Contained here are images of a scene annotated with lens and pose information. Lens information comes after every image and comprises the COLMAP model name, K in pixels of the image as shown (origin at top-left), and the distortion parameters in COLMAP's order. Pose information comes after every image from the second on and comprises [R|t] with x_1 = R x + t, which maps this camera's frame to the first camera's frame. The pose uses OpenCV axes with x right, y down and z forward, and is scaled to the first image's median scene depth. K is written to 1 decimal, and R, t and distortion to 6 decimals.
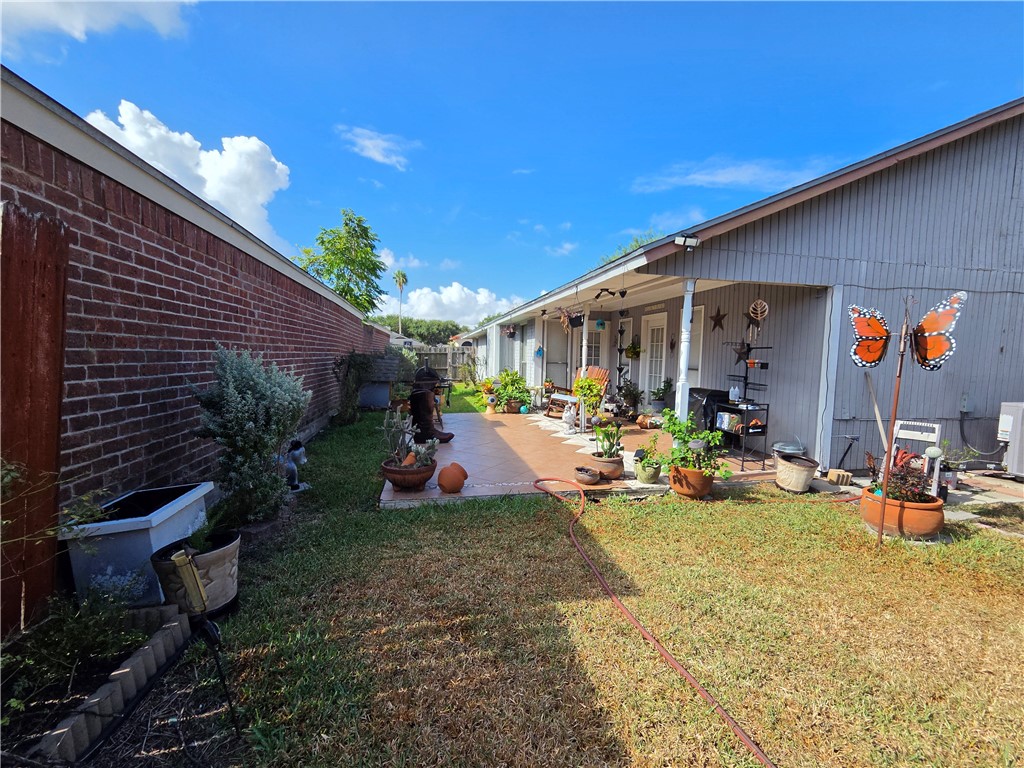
lens RADIAL K [[423.7, 0, 508.9], [0, 423.7, 387.6], [0, 0, 1]] dist [-0.005017, 0.000765]
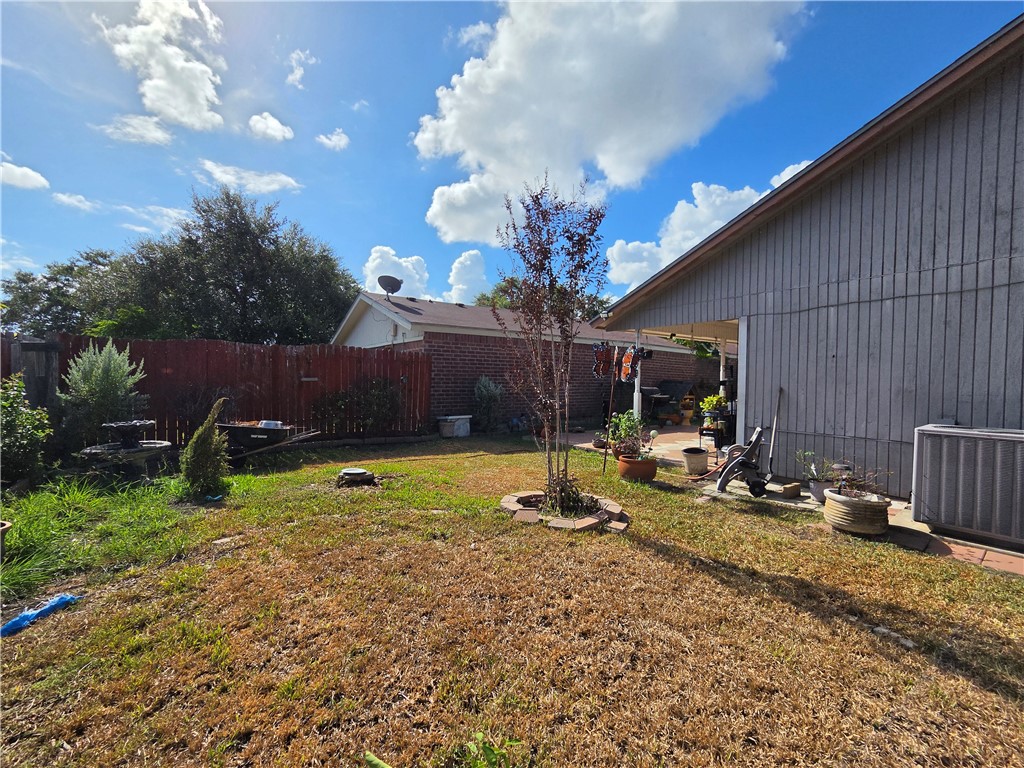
lens RADIAL K [[423.7, 0, 508.9], [0, 423.7, 387.6], [0, 0, 1]] dist [-0.005017, 0.000765]
pose [[0.396921, 0.013616, -0.917752, 1.663860], [-0.069727, 0.997448, -0.015358, 0.018524], [0.915200, 0.070088, 0.396858, -0.065093]]
